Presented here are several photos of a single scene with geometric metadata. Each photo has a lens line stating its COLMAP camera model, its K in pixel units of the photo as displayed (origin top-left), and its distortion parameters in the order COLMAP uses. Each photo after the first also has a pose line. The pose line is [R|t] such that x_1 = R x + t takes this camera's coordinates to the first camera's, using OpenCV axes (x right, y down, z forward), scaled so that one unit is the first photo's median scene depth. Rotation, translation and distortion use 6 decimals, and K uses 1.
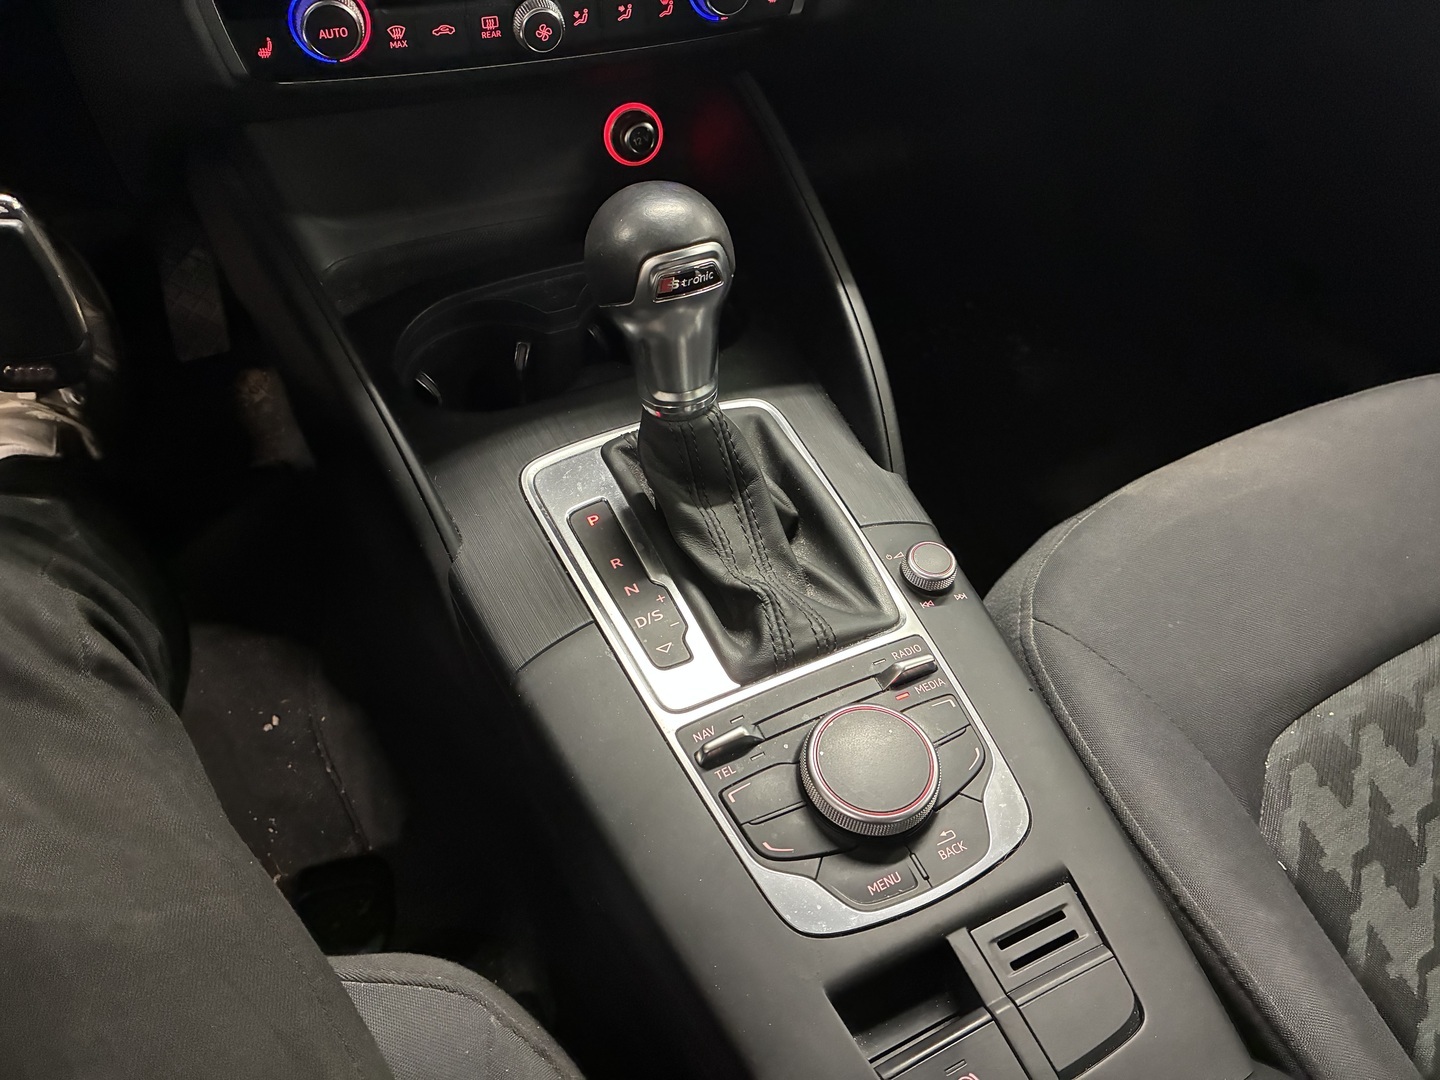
lens RADIAL K [[1096.4, 0, 720.0], [0, 1096.4, 540.0], [0, 0, 1]] dist [0.001087, 0.000050]
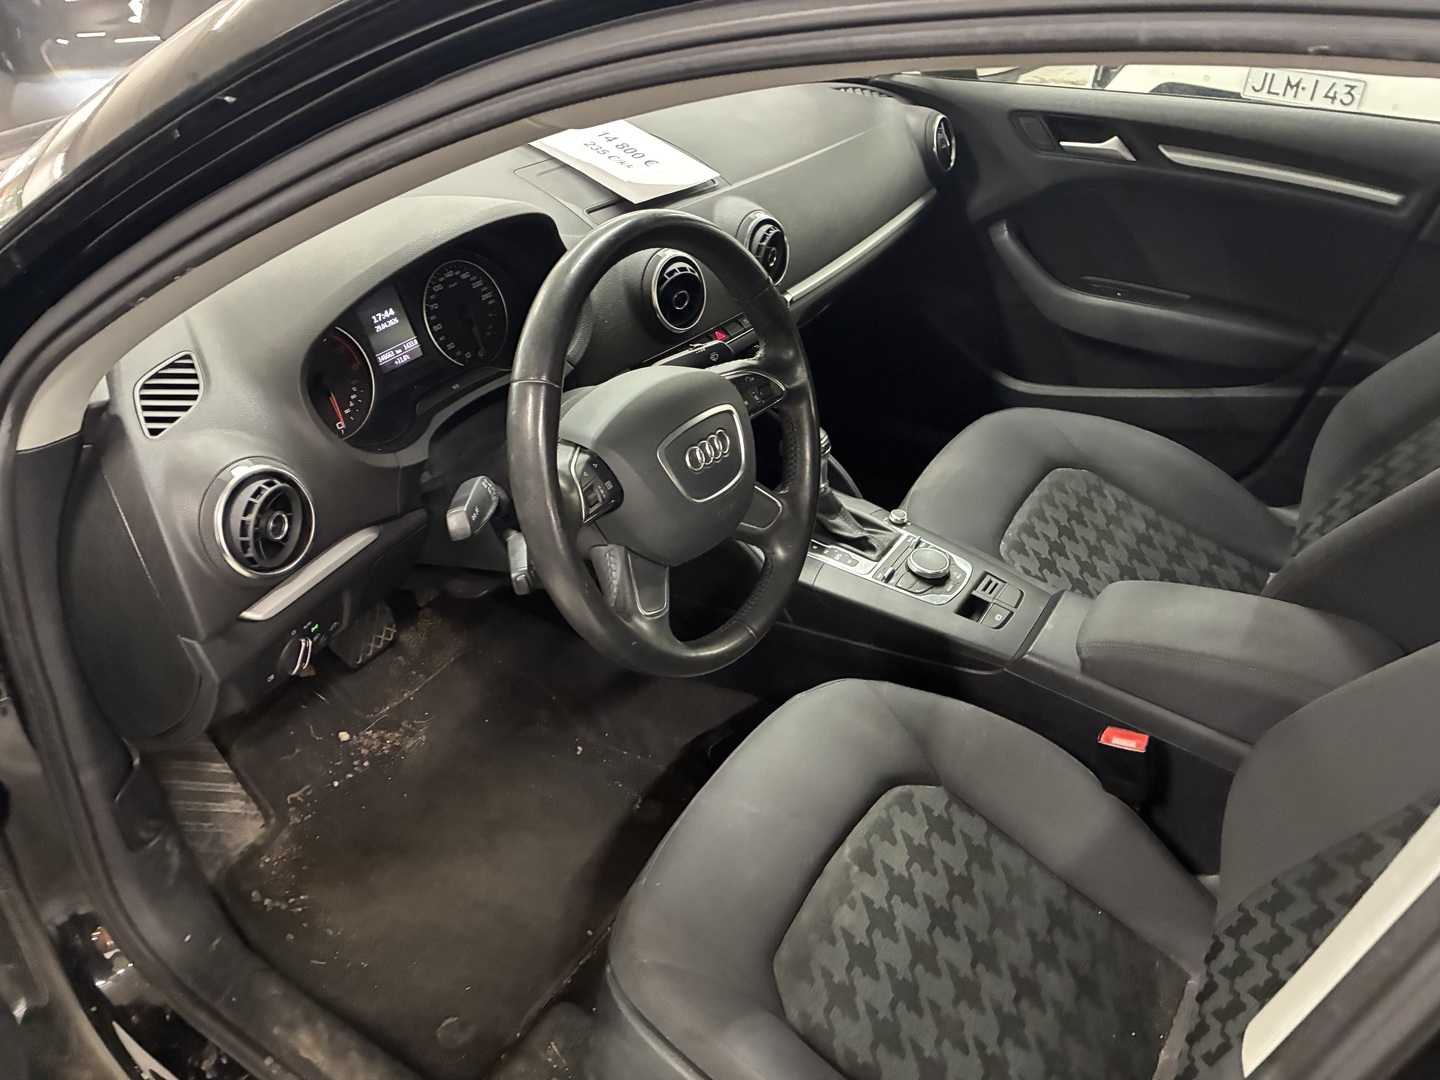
lens RADIAL K [[1096.4, 0, 720.0], [0, 1096.4, 540.0], [0, 0, 1]] dist [0.001087, 0.000050]
pose [[0.848857, -0.320169, 0.420634, -1.699665], [0.397460, 0.911178, -0.108540, 0.243033], [-0.348521, 0.259320, 0.900714, -1.714991]]
